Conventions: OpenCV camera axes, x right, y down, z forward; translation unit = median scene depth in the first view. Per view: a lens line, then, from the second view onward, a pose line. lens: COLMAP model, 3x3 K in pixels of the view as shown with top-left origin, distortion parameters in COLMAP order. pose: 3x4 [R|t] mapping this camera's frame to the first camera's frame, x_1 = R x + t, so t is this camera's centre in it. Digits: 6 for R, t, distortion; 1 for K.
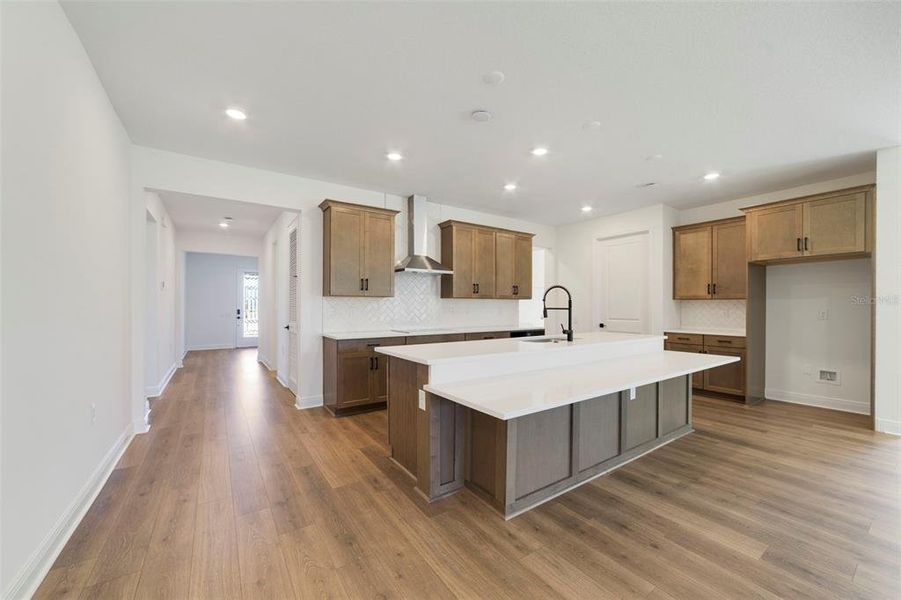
lens RADIAL K [[347.2, 0, 454.4], [0, 347.2, 308.6], [0, 0, 1]] dist [-0.025247, 0.008004]
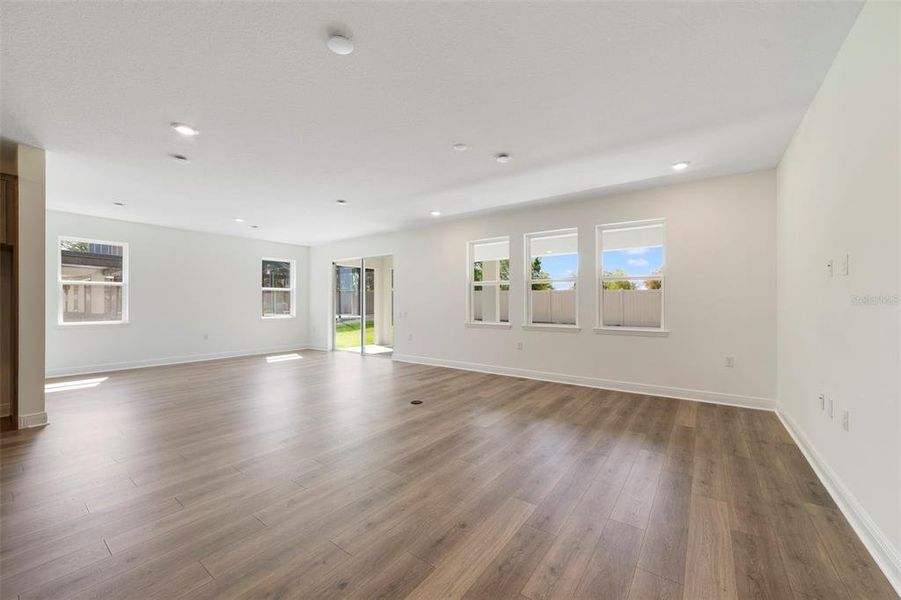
lens RADIAL K [[347.2, 0, 454.4], [0, 347.2, 308.6], [0, 0, 1]] dist [-0.025247, 0.008004]
pose [[-0.323924, -0.017777, 0.945916, -0.069997], [0.005457, 0.999772, 0.020658, -0.001135], [-0.946067, 0.011854, -0.323753, 0.101502]]
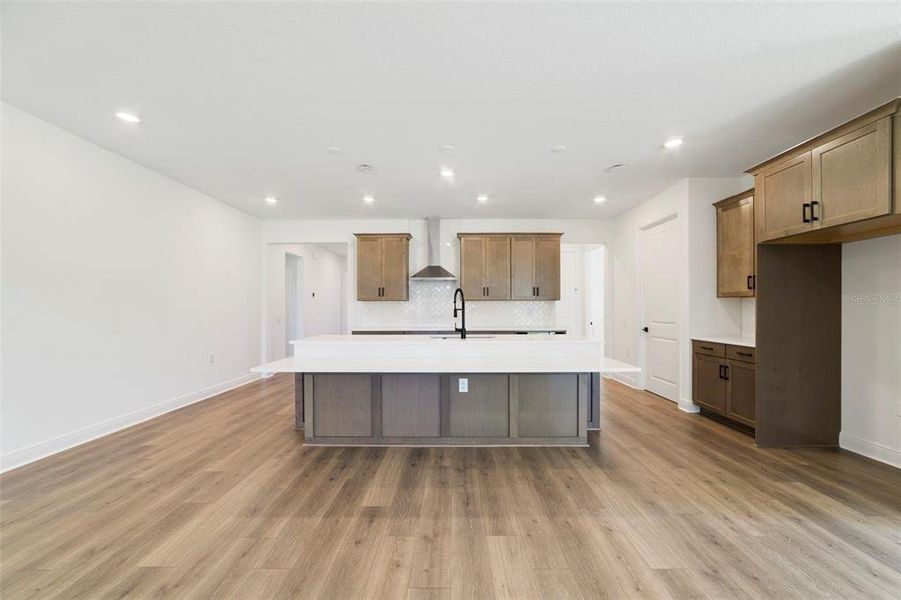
lens RADIAL K [[347.2, 0, 454.4], [0, 347.2, 308.6], [0, 0, 1]] dist [-0.025247, 0.008004]
pose [[0.821419, -0.003477, -0.570314, 0.690522], [-0.000705, 0.999974, -0.007113, 0.004108], [0.570324, 0.006245, 0.821396, 0.049471]]
